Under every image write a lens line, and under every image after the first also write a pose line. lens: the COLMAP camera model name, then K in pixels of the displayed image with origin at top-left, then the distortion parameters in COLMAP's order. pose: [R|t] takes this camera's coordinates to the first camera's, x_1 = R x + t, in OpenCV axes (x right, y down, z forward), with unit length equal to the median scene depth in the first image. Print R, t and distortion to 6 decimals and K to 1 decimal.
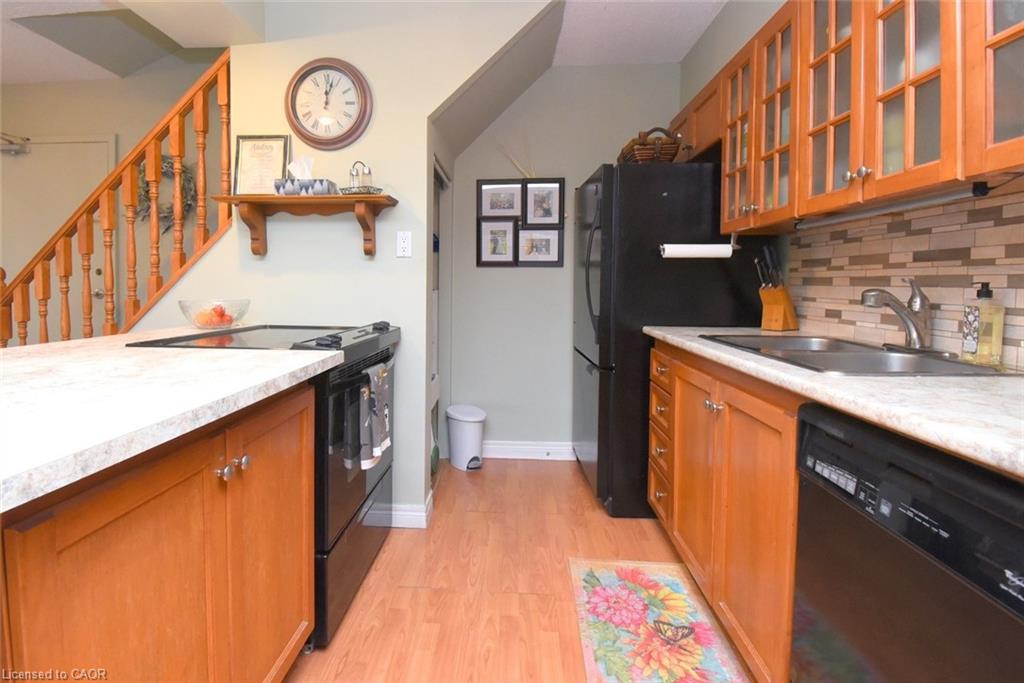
lens RADIAL K [[494.7, 0, 481.1], [0, 494.7, 305.4], [0, 0, 1]] dist [0.020288, -0.024455]
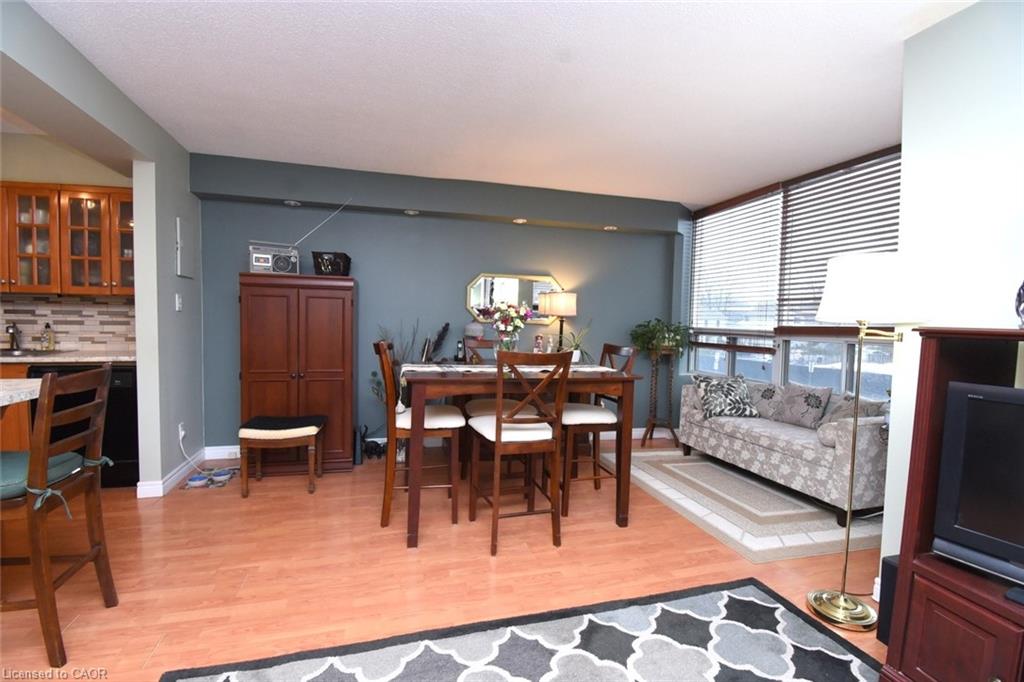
lens RADIAL K [[451.9, 0, 504.2], [0, 451.9, 340.2], [0, 0, 1]] dist [0.012434, -0.020631]
pose [[-0.344699, -0.057233, 0.936967, -1.397957], [0.020105, 0.997461, 0.068324, -0.040355], [-0.938498, 0.042389, -0.342673, -0.372853]]
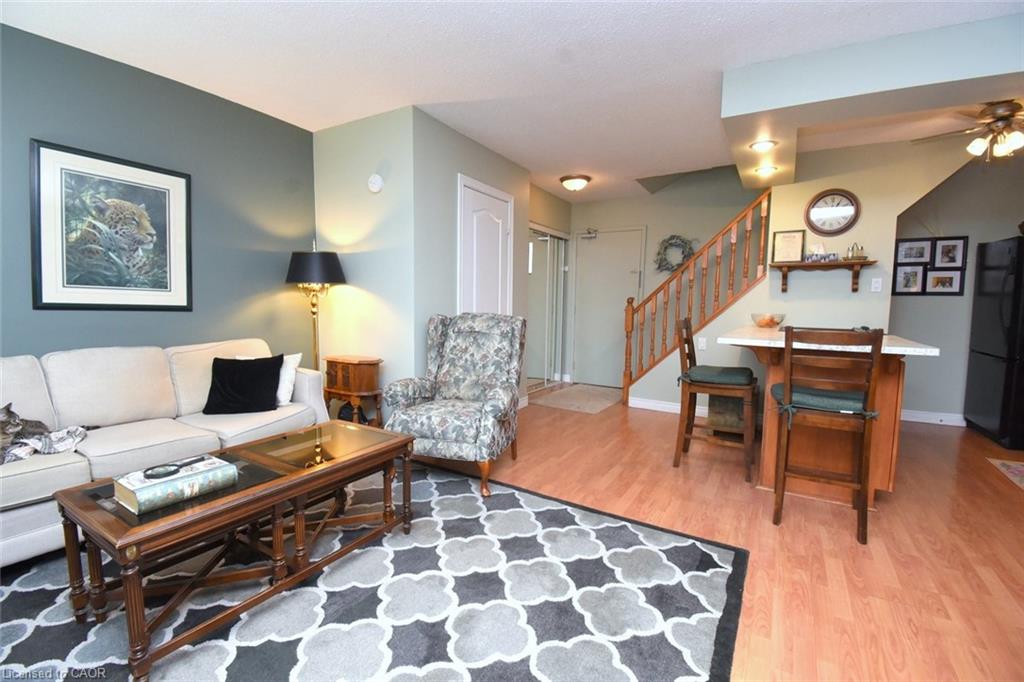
lens RADIAL K [[451.9, 0, 504.6], [0, 451.9, 341.9], [0, 0, 1]] dist [0.012434, -0.020631]
pose [[0.891213, 0.042357, -0.451603, -0.633203], [-0.024952, 0.998701, 0.044428, 0.048773], [0.452898, -0.028326, 0.891112, -1.158920]]
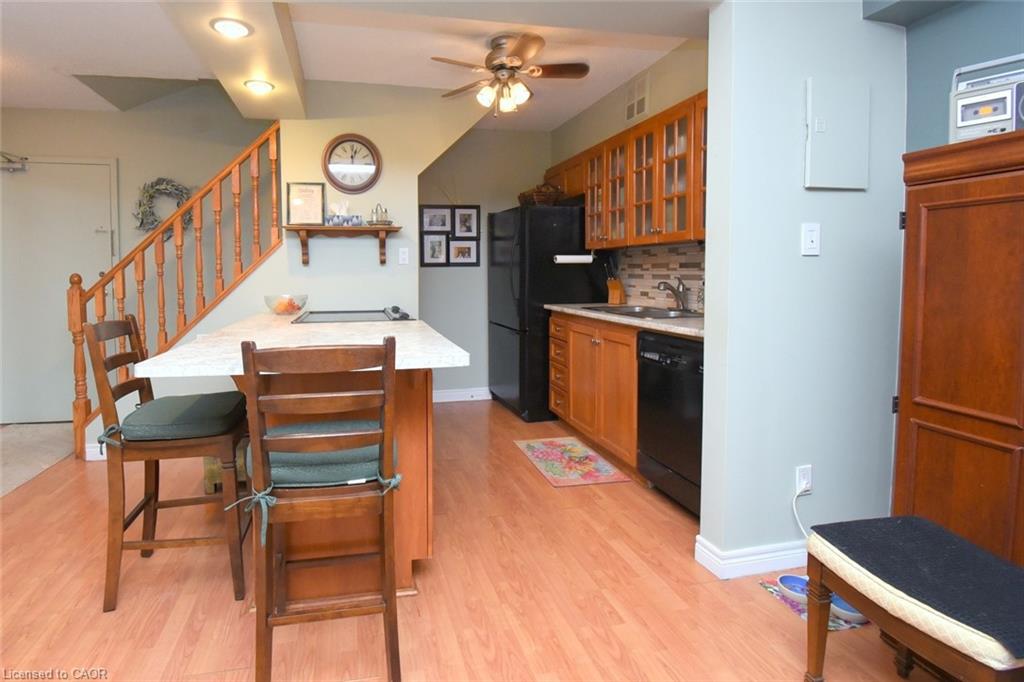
lens RADIAL K [[508.8, 0, 445.8], [0, 508.8, 298.1], [0, 0, 1]] dist [0.010743, -0.016189]
pose [[0.964629, -0.027560, 0.262165, -0.456340], [0.025340, 0.999609, 0.011848, -0.008014], [-0.262389, -0.004785, 0.964950, -0.578490]]
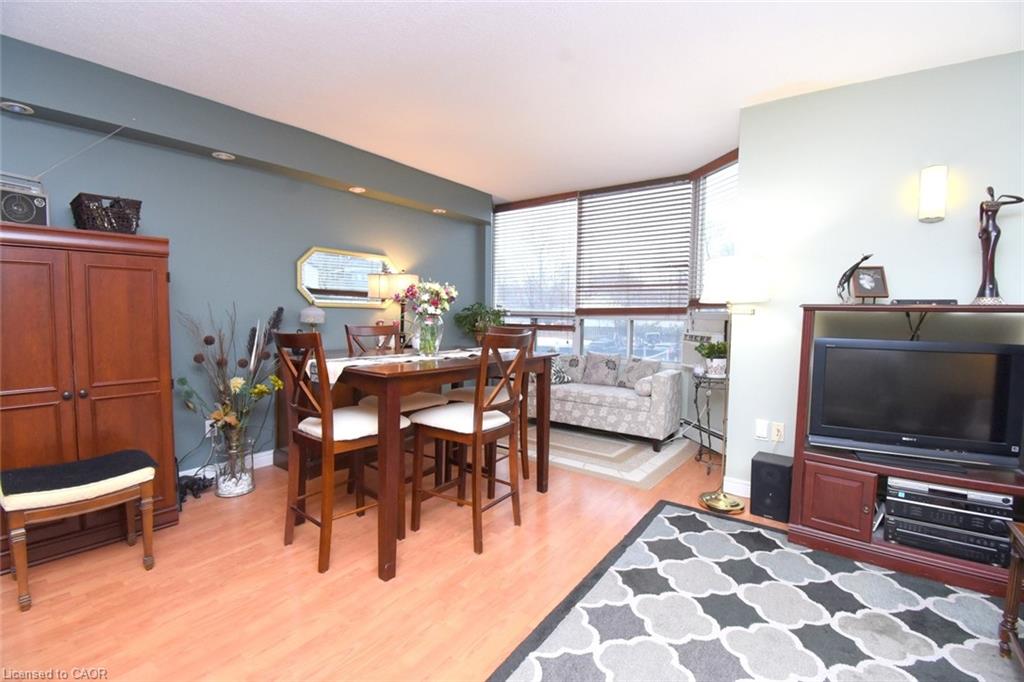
lens RADIAL K [[451.9, 0, 506.3], [0, 451.9, 340.5], [0, 0, 1]] dist [0.012434, -0.020631]
pose [[-0.849882, -0.051989, 0.524401, -0.959138], [0.005935, 0.994114, 0.108175, -0.036148], [-0.526939, 0.095048, -0.844572, 0.081889]]
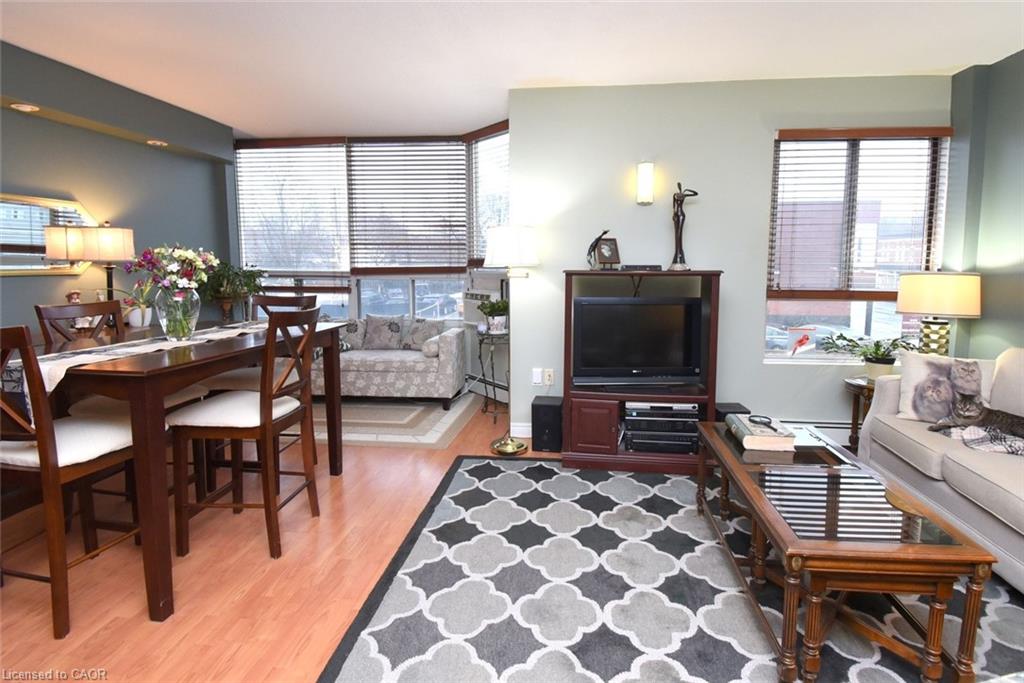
lens RADIAL K [[494.7, 0, 532.9], [0, 494.7, 308.3], [0, 0, 1]] dist [0.020288, -0.024455]
pose [[-0.999834, -0.012096, 0.013607, -0.918621], [-0.010080, 0.990160, 0.139575, -0.088934], [-0.015162, 0.139415, -0.990118, 0.209475]]
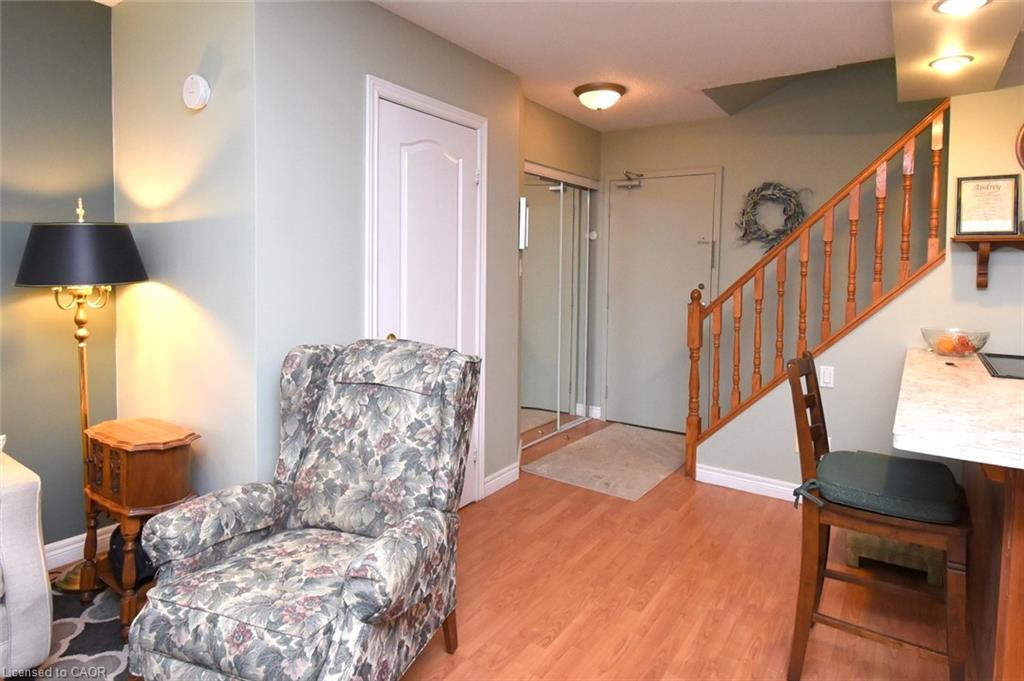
lens RADIAL K [[595.4, 0, 518.9], [0, 595.4, 285.3], [0, 0, 1]] dist [0.013040, -0.018365]
pose [[0.876918, 0.017331, -0.480328, -0.723553], [-0.024712, 0.999654, -0.009048, -0.071953], [0.480005, 0.019804, 0.877042, -0.621237]]
